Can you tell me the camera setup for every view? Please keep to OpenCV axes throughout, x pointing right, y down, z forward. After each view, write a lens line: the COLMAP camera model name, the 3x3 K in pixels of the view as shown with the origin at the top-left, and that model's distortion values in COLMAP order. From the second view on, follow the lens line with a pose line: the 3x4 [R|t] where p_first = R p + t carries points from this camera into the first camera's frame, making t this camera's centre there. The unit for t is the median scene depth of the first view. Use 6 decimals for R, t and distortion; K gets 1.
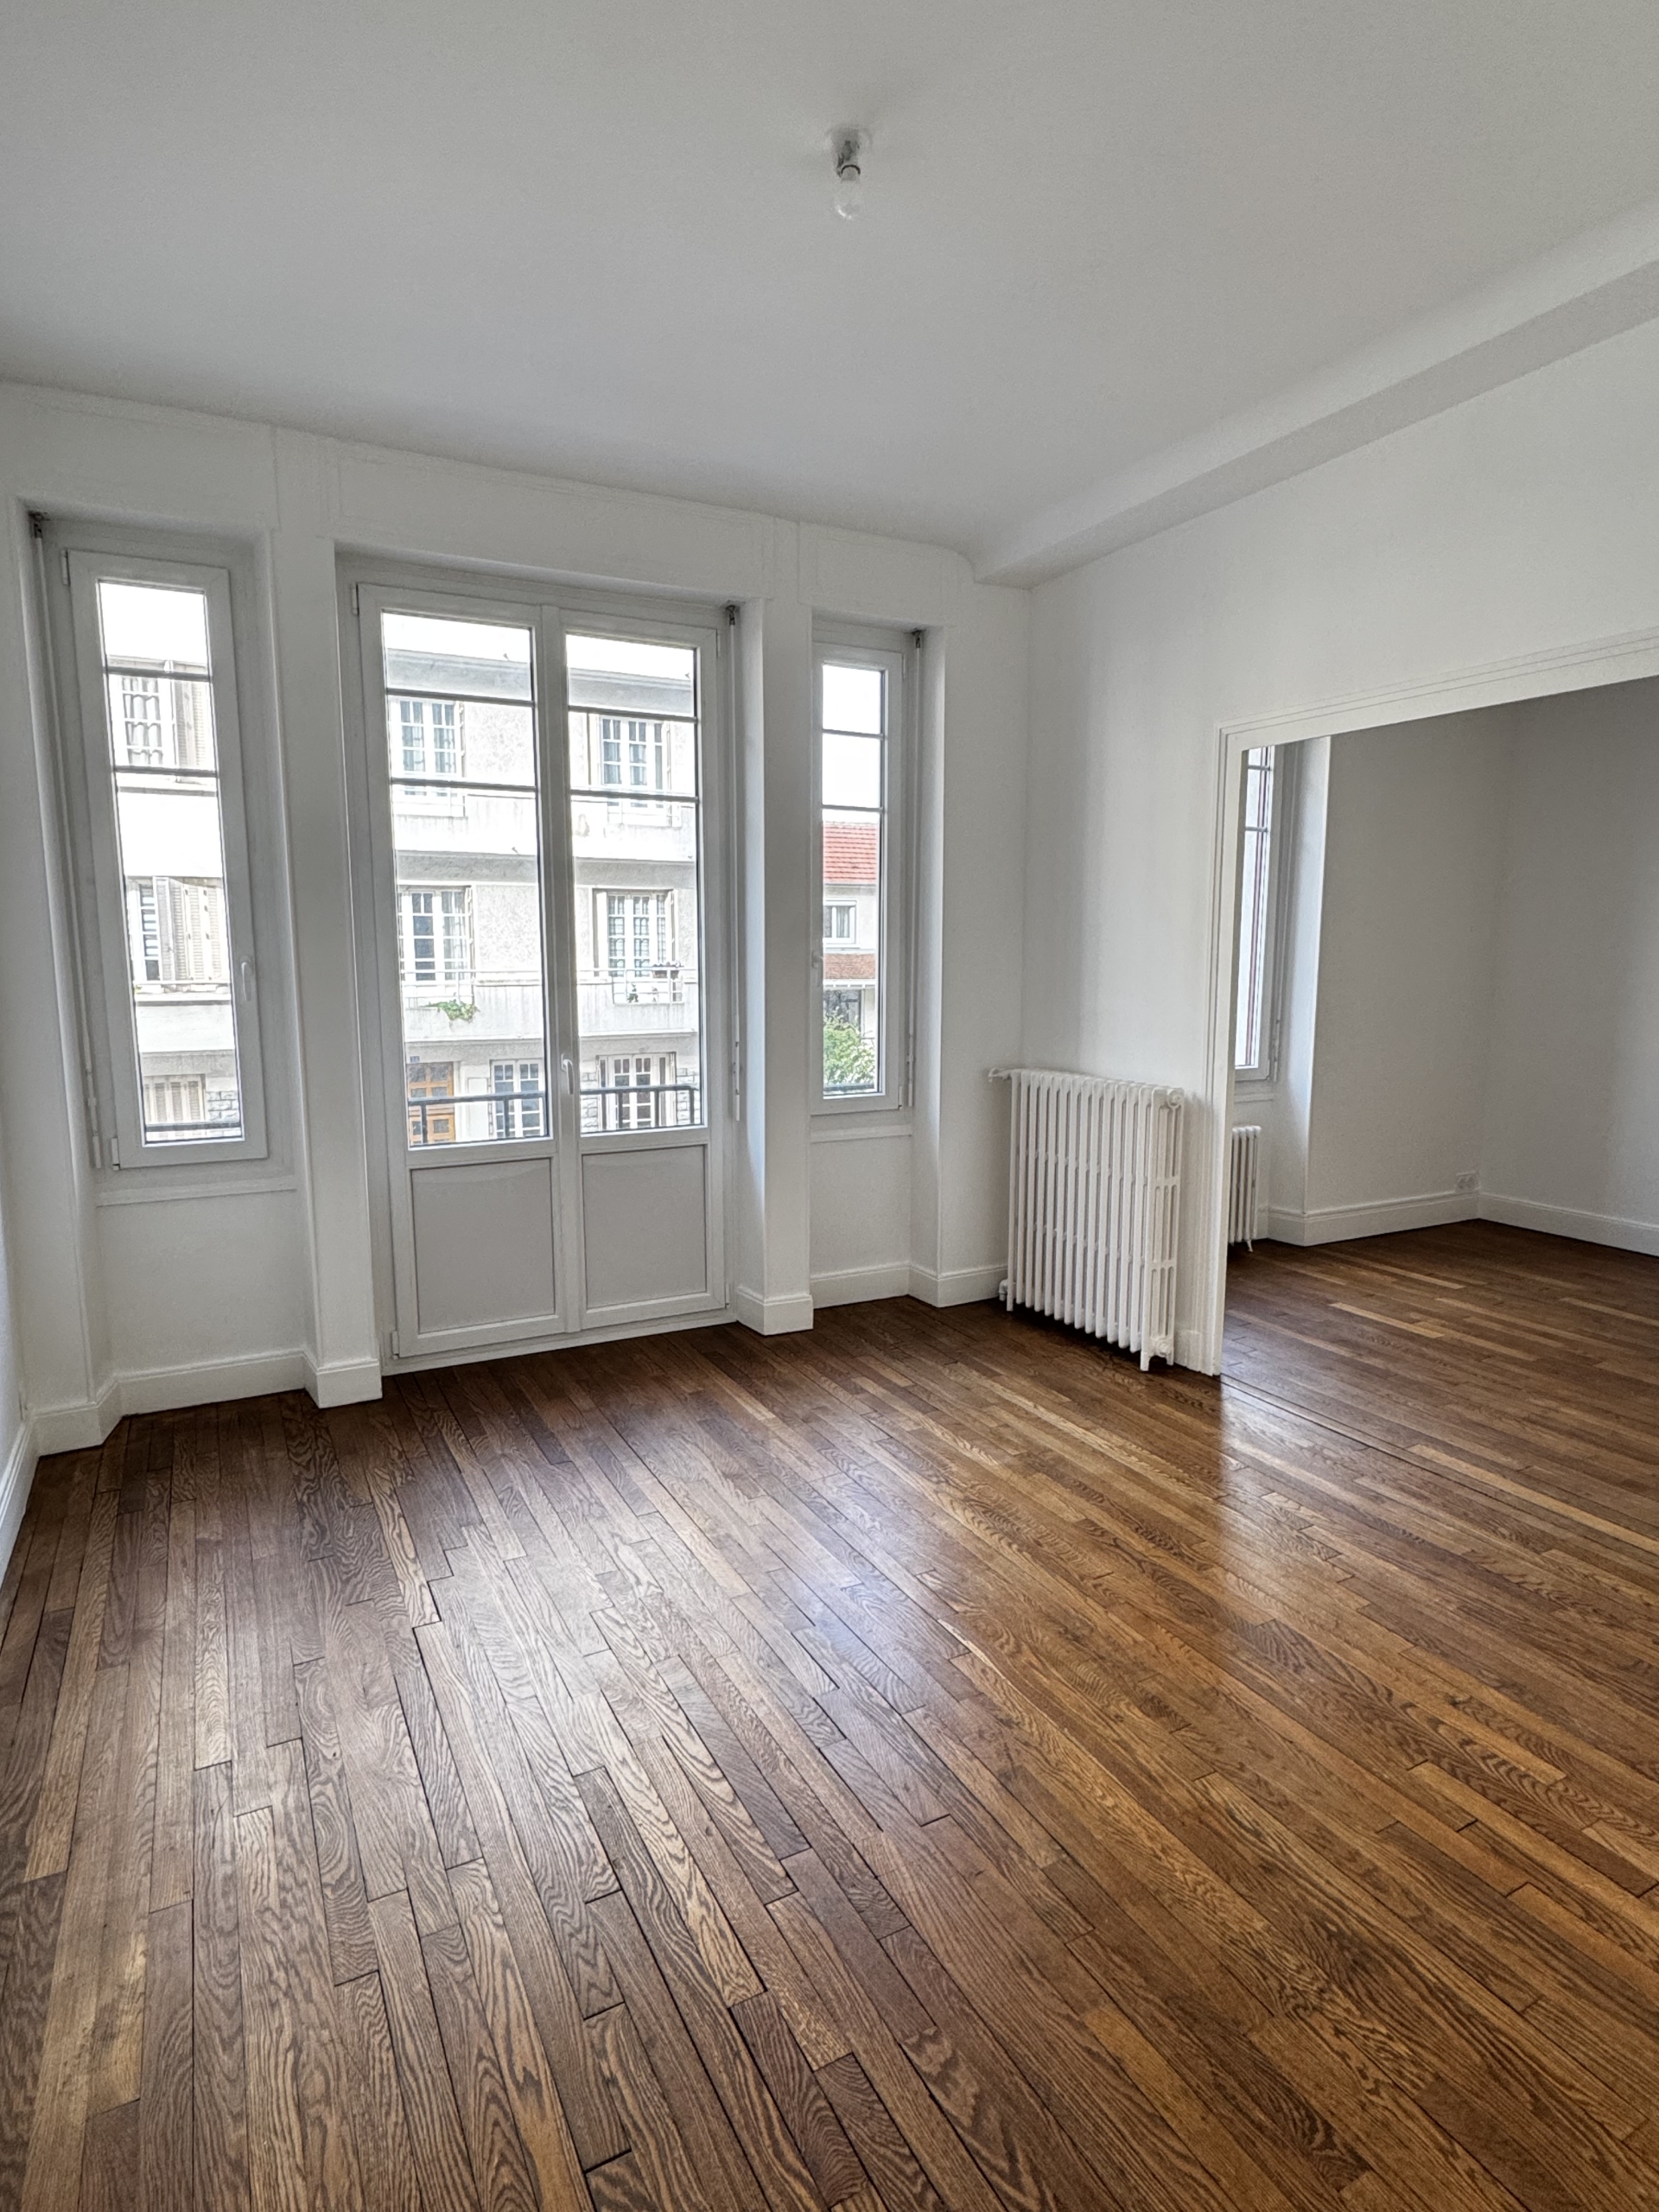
lens RADIAL K [[1187.1, 0, 837.5], [0, 1187.1, 1116.6], [0, 0, 1]] dist [-0.008462, 0.001130]
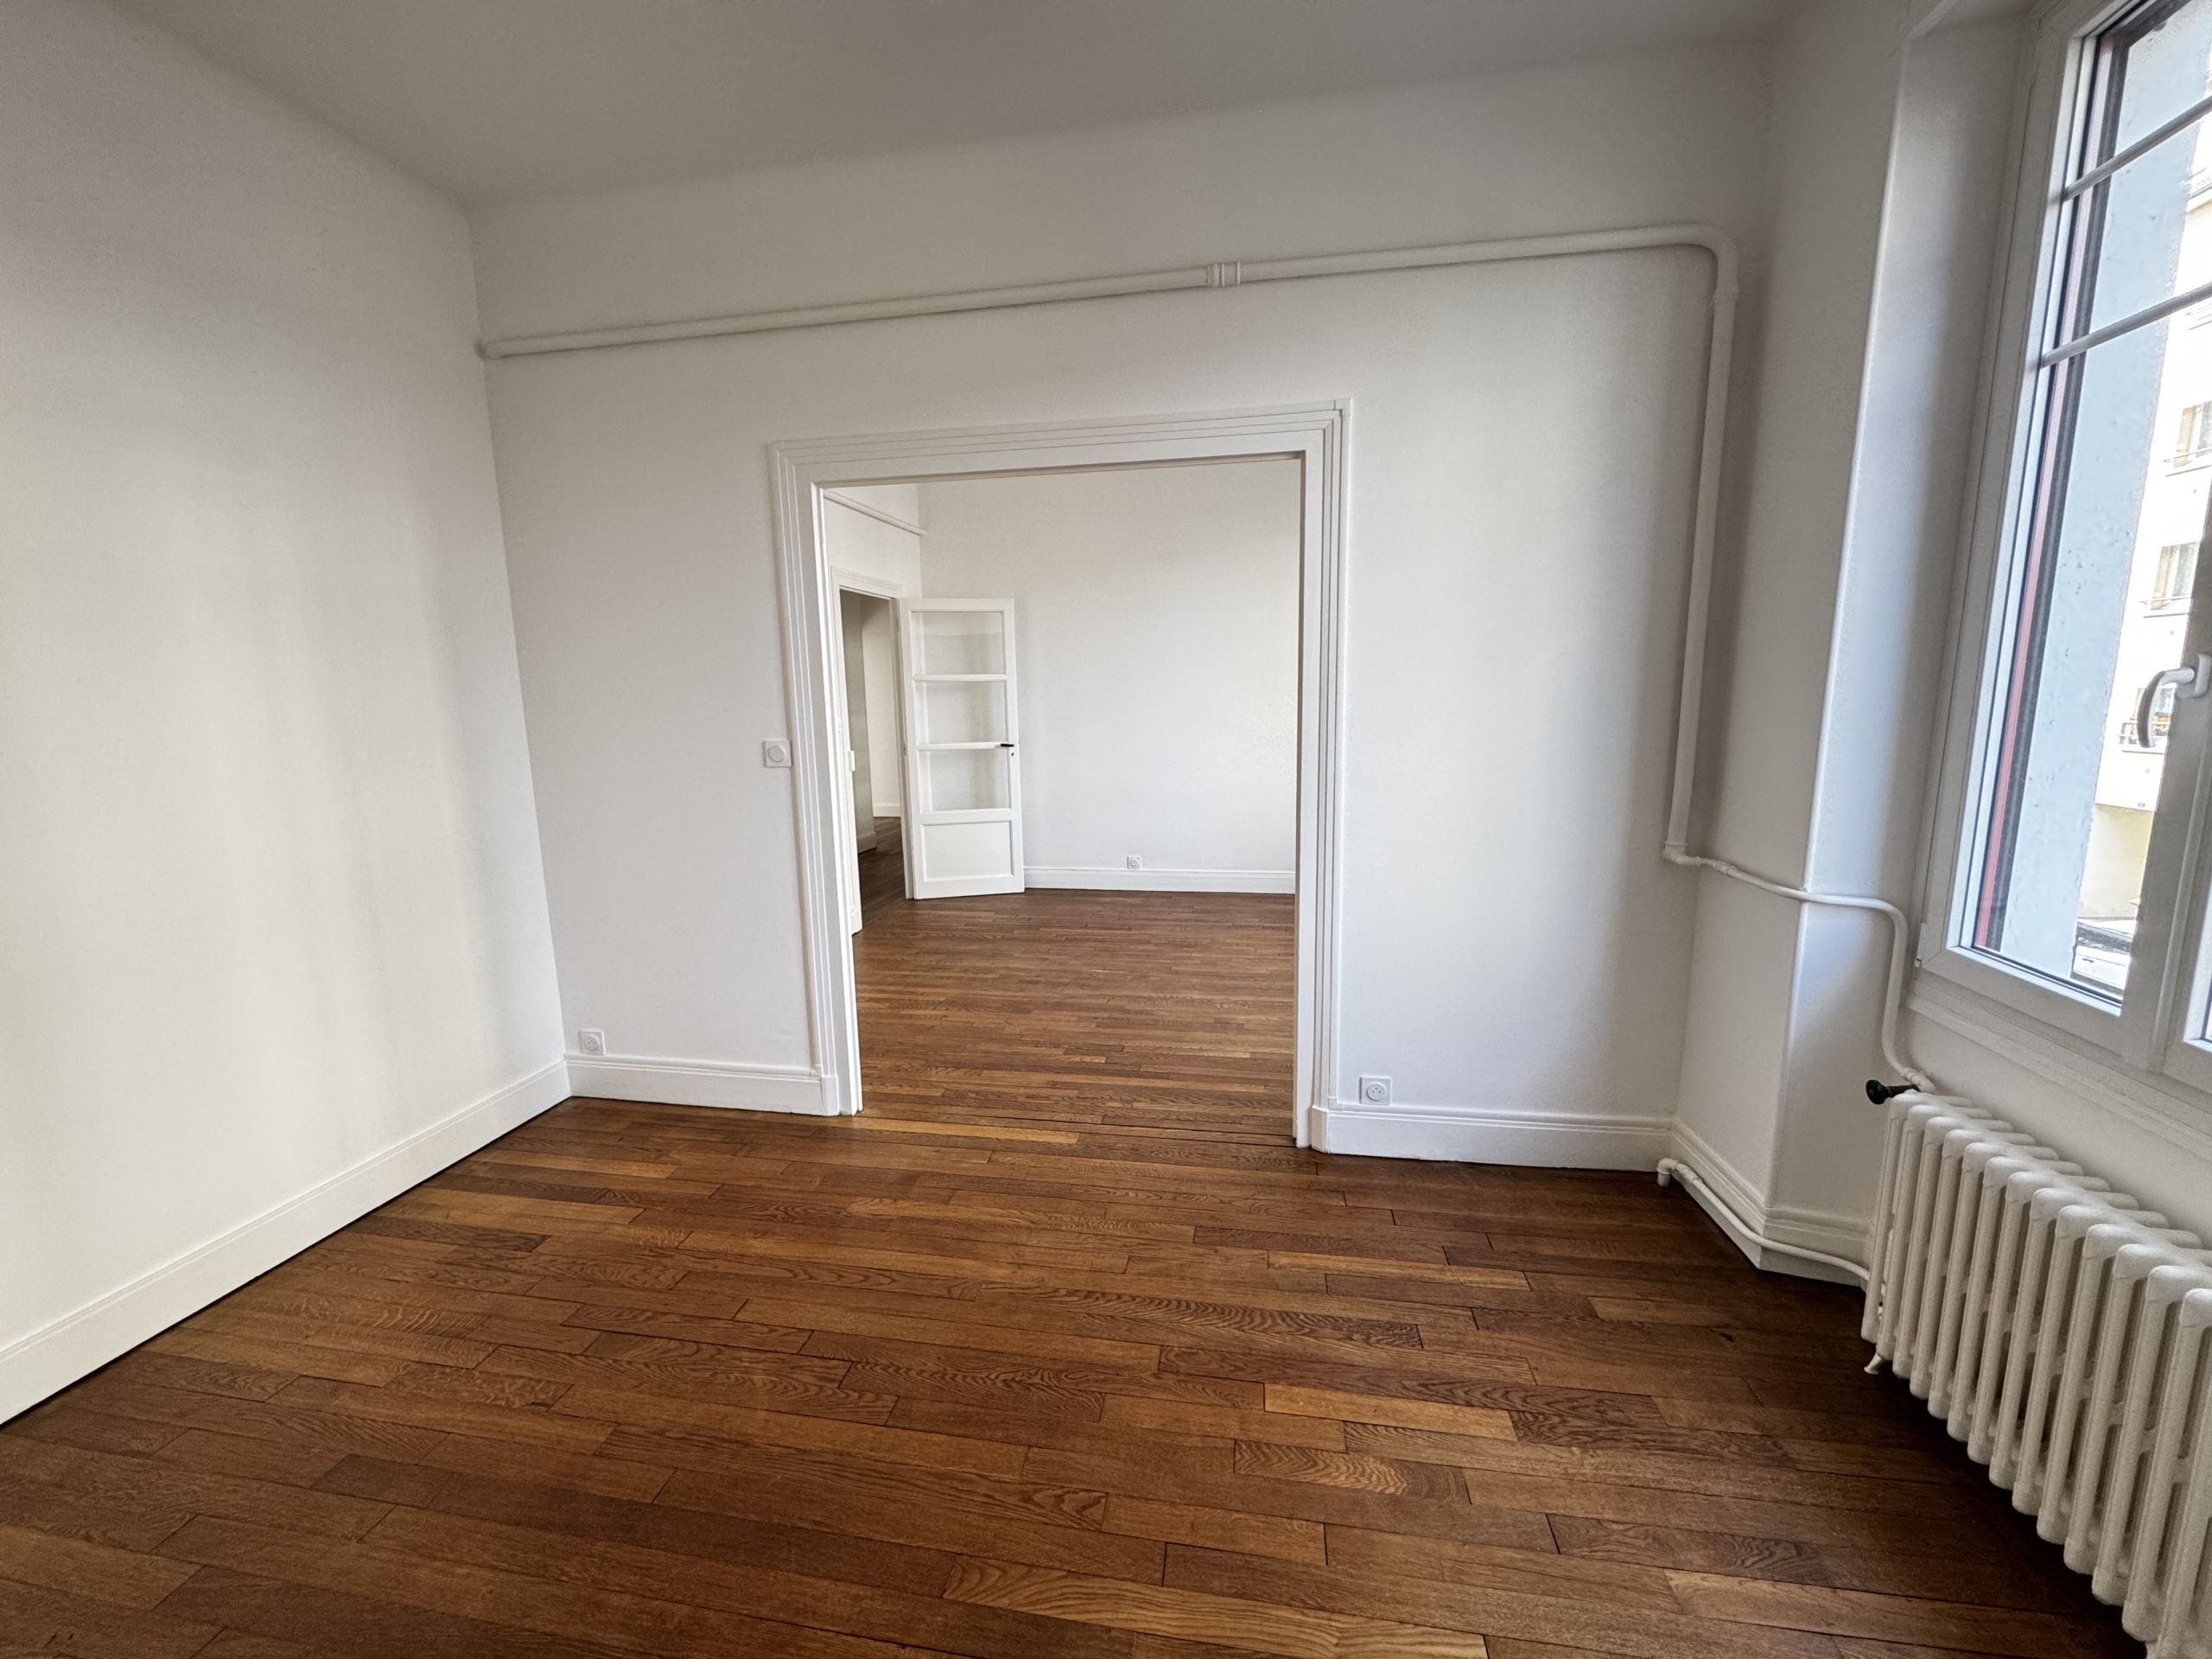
lens RADIAL K [[884.9, 0, 1108.4], [0, 884.9, 828.2], [0, 0, 1]] dist [-0.001690, -0.000161]
pose [[-0.618555, 0.133139, -0.774379, 0.985043], [-0.093023, 0.966200, 0.240424, -0.186015], [0.780216, 0.220751, -0.585263, 1.330116]]
